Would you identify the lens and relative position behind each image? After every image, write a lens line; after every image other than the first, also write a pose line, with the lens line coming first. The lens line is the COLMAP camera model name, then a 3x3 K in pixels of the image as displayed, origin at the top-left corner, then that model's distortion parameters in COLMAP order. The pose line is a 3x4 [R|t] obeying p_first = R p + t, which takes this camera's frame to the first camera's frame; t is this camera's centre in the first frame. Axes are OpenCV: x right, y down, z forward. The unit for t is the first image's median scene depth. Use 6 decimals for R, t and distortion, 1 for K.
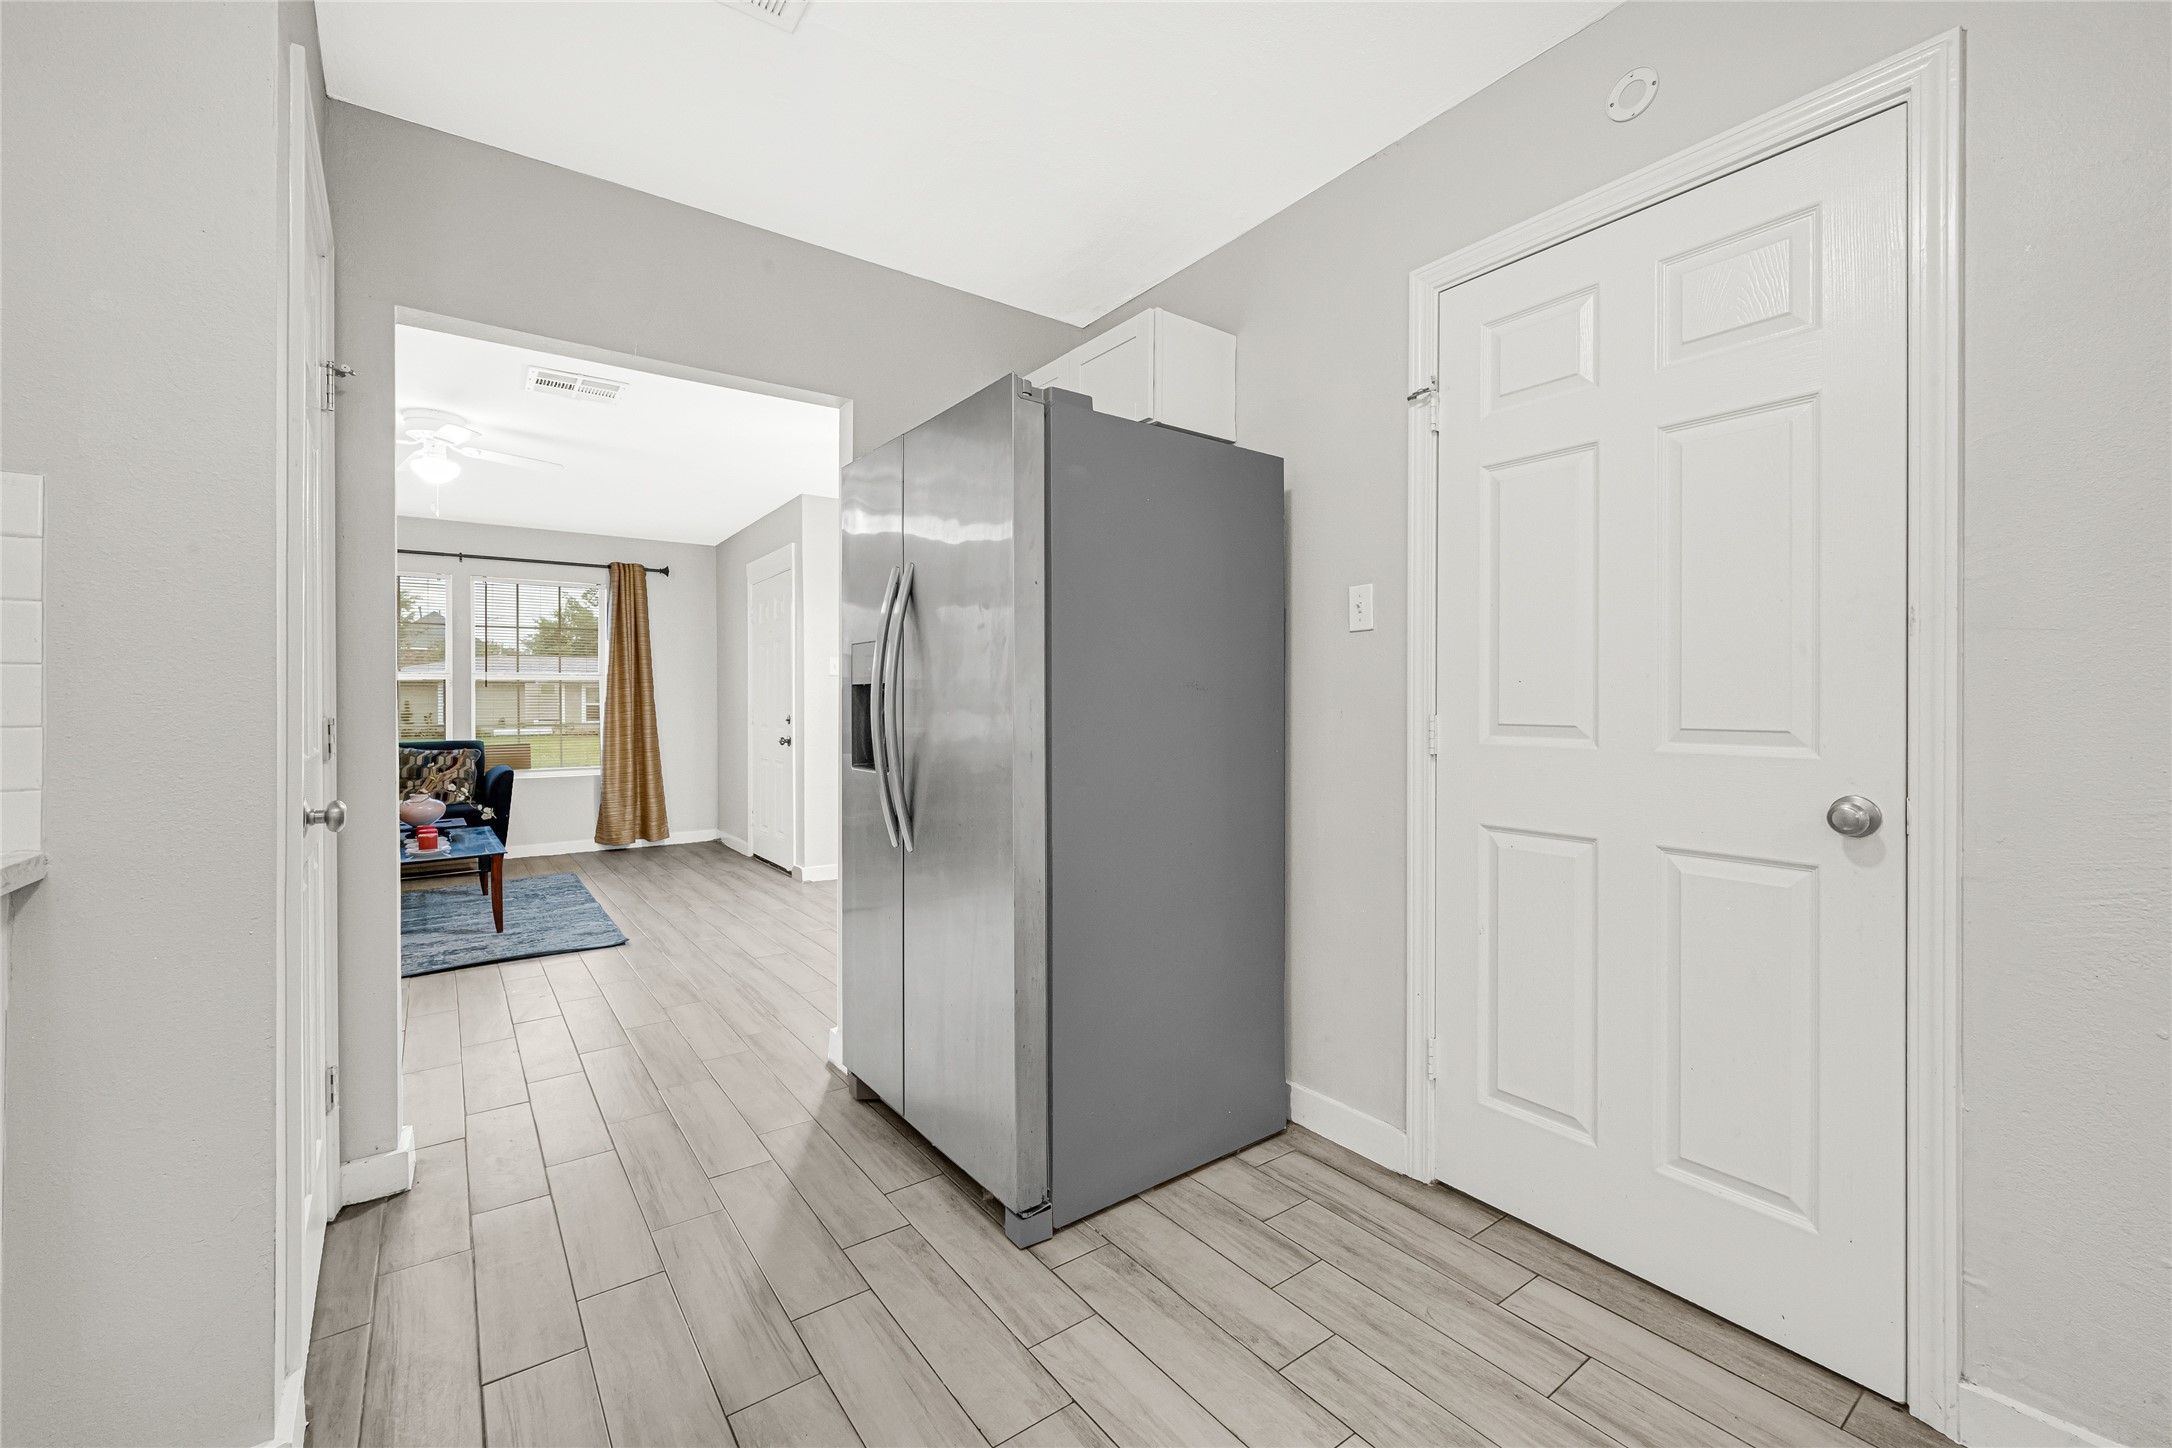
lens RADIAL K [[892.7, 0, 1085.6], [0, 892.7, 704.6], [0, 0, 1]] dist [0.004332, -0.000893]
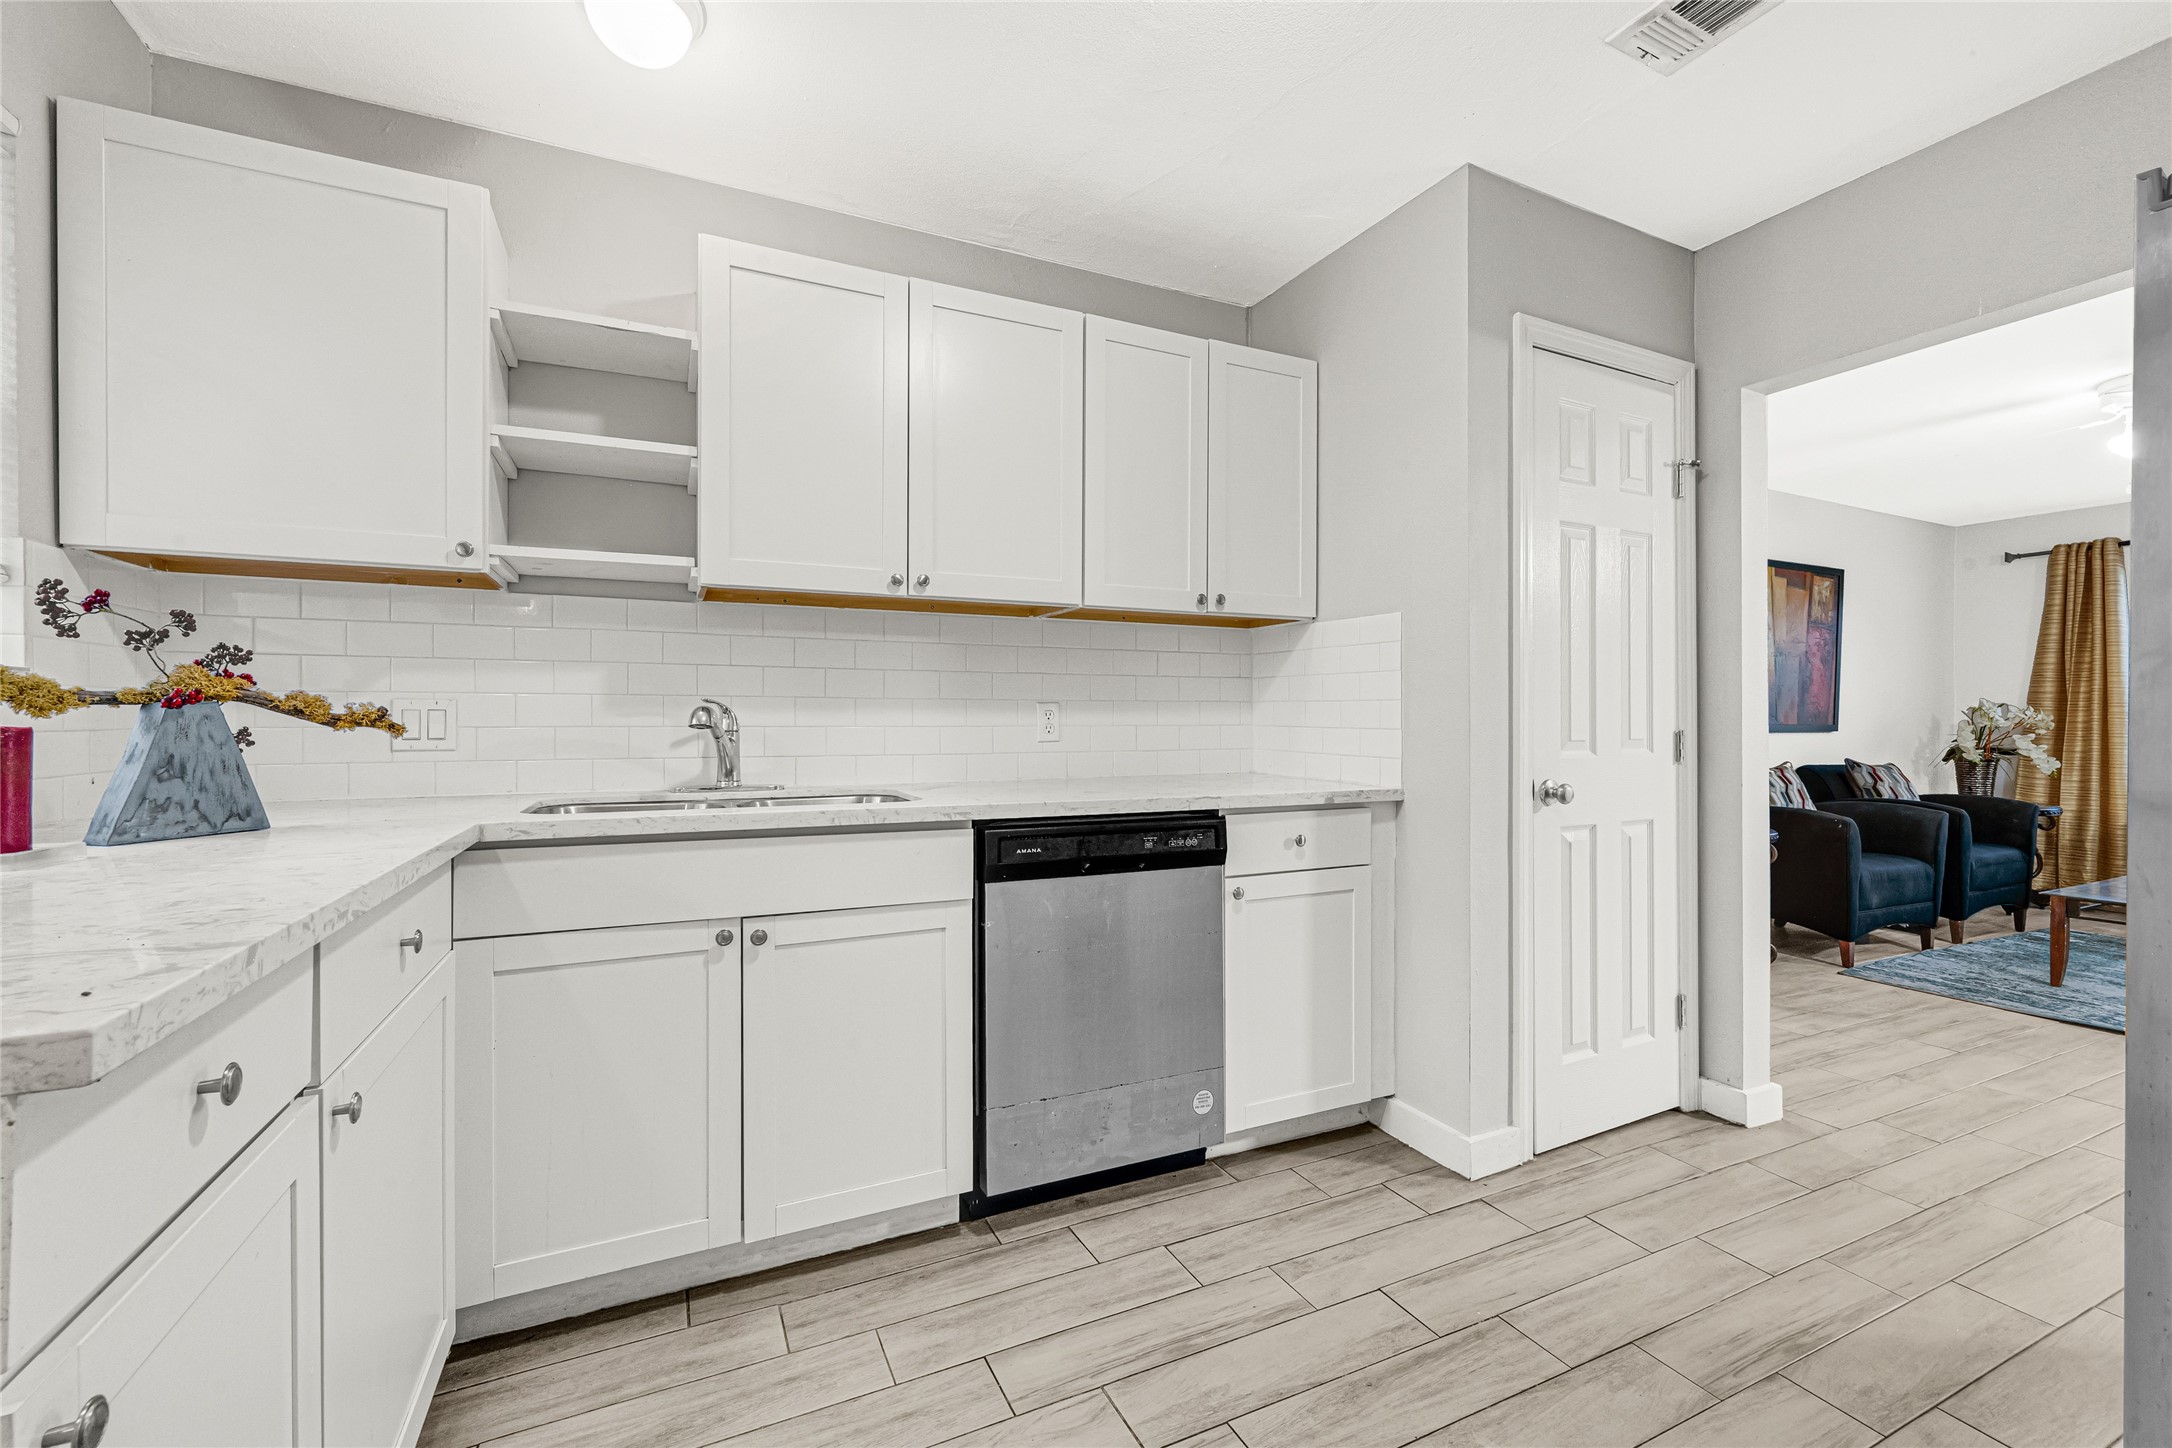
lens RADIAL K [[892.7, 0, 1089.6], [0, 892.7, 721.9], [0, 0, 1]] dist [0.004332, -0.000893]
pose [[-0.180873, 0.004080, -0.983498, 0.173700], [-0.003893, 0.999981, 0.004864, 0.000305], [0.983499, 0.004708, -0.180854, 0.108361]]
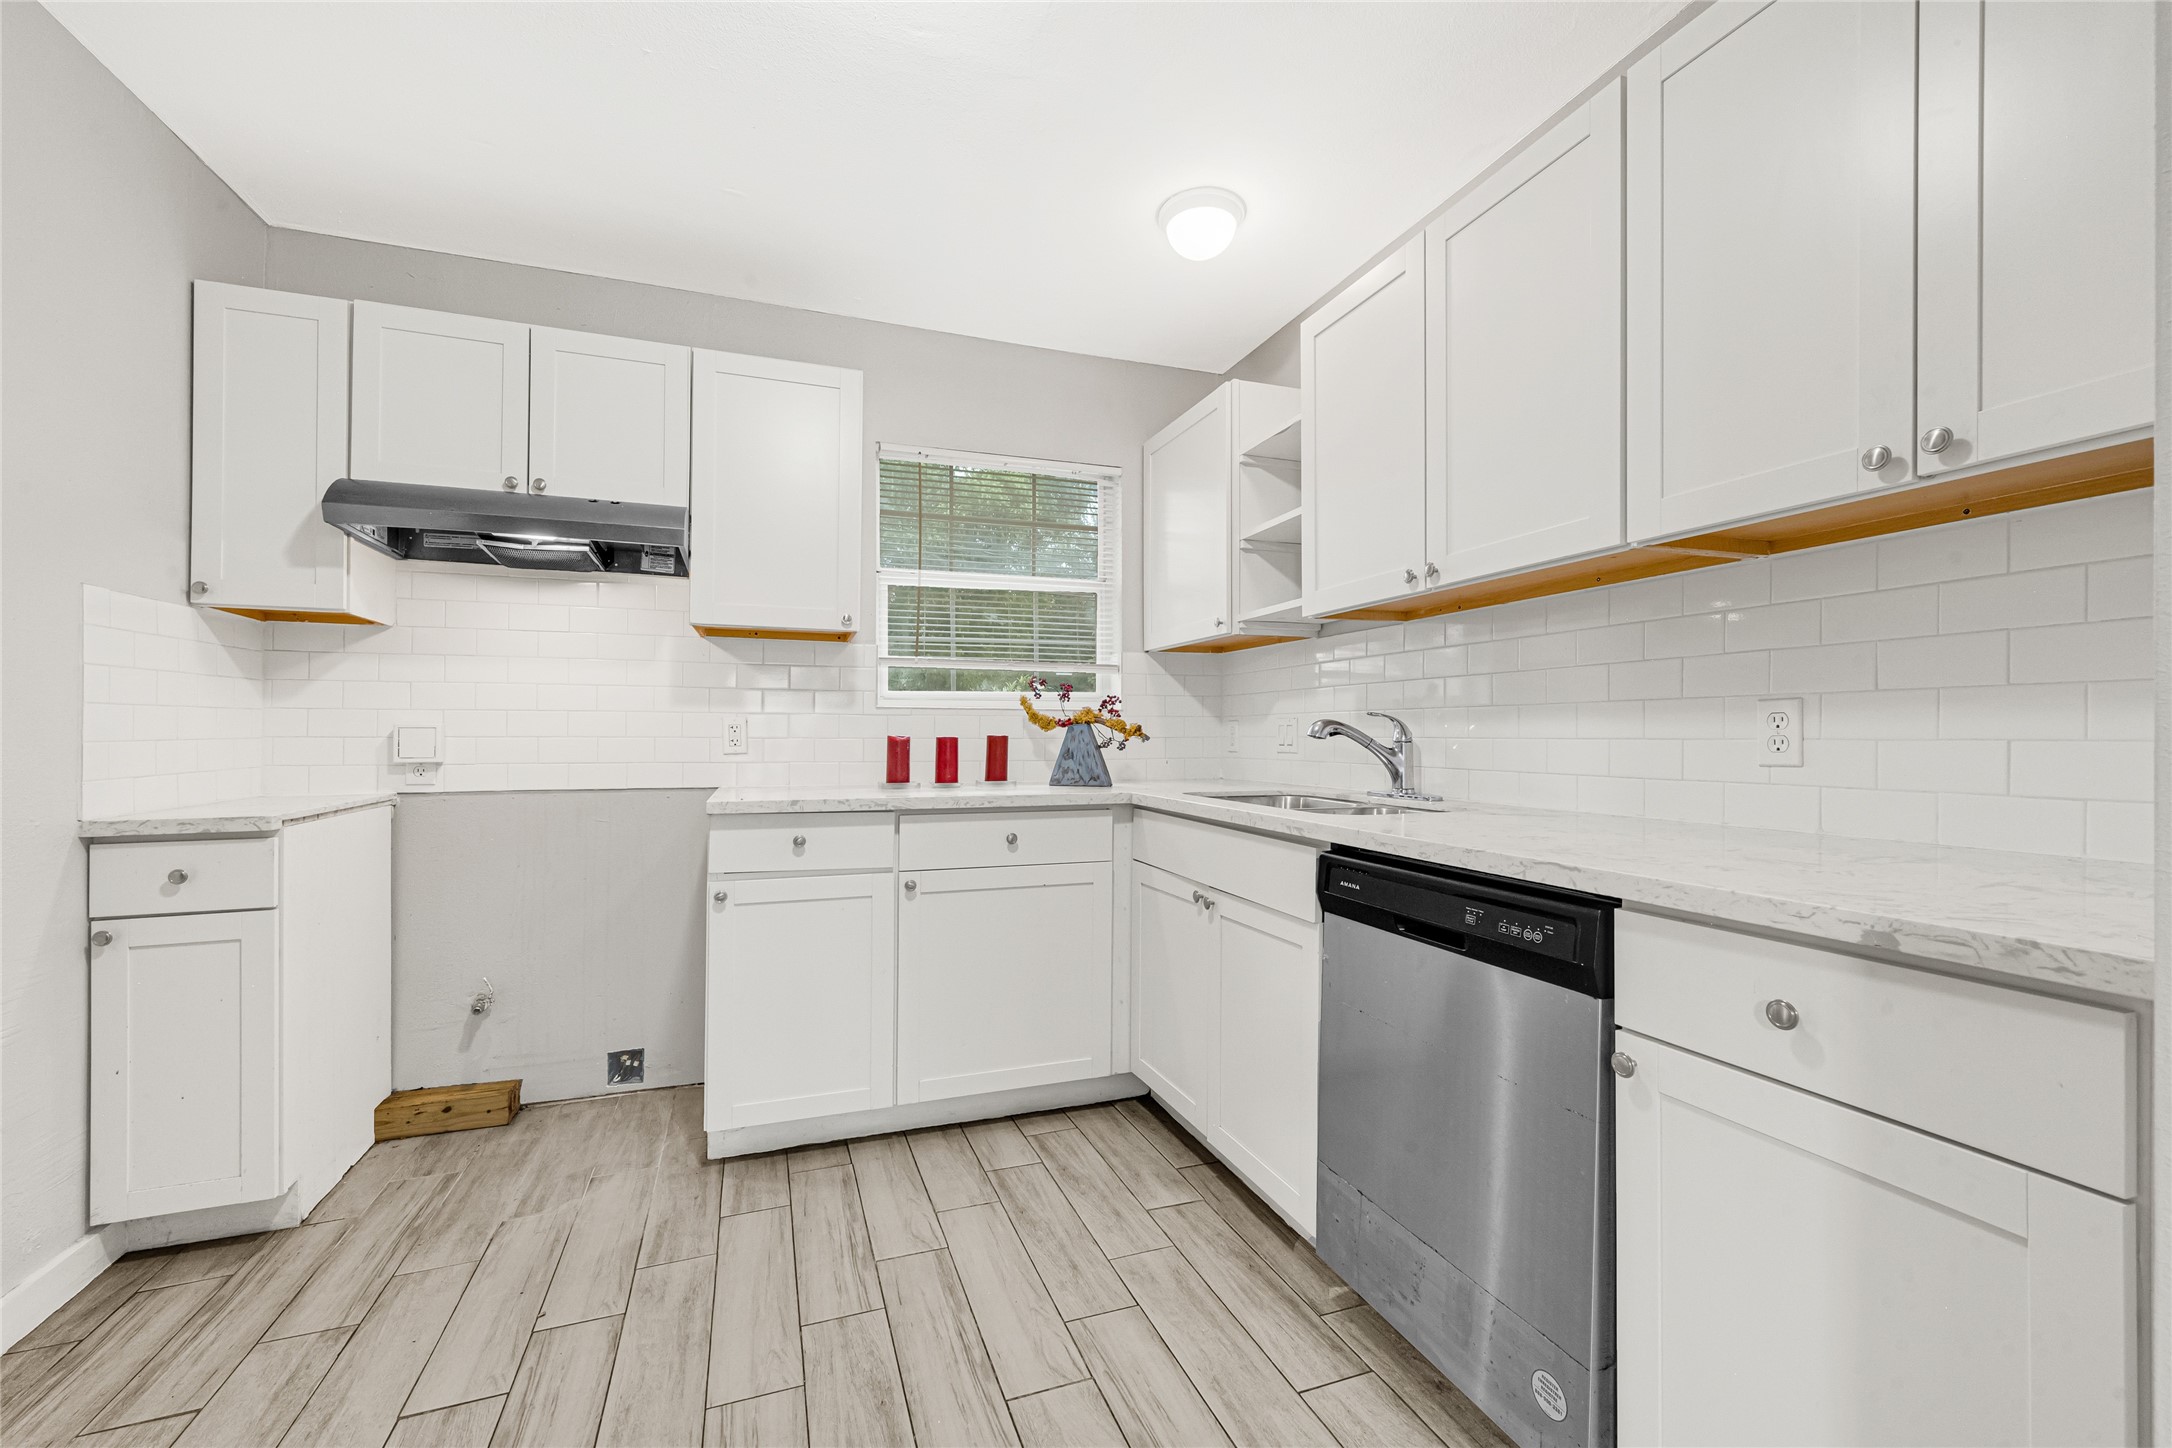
lens RADIAL K [[913.2, 0, 1080.7], [0, 913.2, 719.1], [0, 0, 1]] dist [0.003846, 0.000126]
pose [[-0.958414, 0.010397, 0.285193, -0.104541], [0.007215, 0.999899, -0.012204, 0.000471], [-0.285292, -0.009639, -0.958392, 0.296355]]
